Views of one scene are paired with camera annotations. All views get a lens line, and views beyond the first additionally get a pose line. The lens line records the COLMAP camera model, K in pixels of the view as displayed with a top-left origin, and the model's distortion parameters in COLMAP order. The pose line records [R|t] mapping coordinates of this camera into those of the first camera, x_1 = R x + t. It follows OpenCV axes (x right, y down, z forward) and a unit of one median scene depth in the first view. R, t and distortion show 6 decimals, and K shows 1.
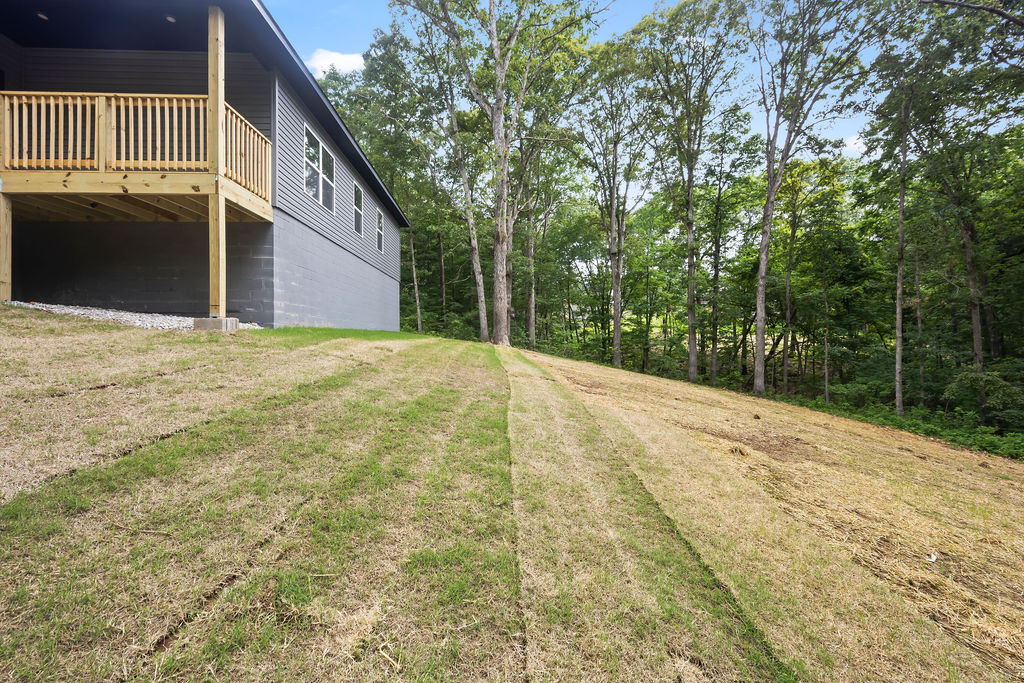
lens RADIAL K [[410.7, 0, 514.3], [0, 410.7, 335.2], [0, 0, 1]] dist [0.000454, 0.000073]
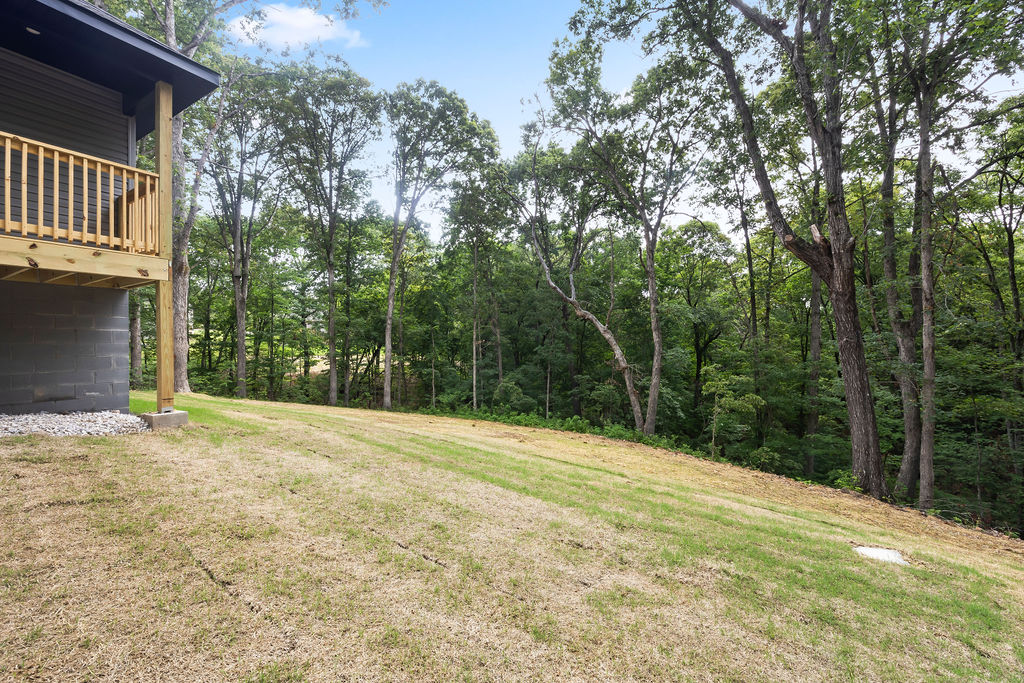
lens RADIAL K [[410.7, 0, 508.5], [0, 410.7, 341.8], [0, 0, 1]] dist [0.000454, 0.000073]
pose [[0.570066, 0.008074, 0.821559, -0.337220], [0.007862, 0.999852, -0.015281, -0.058583], [-0.821561, 0.015170, 0.569919, -0.055345]]
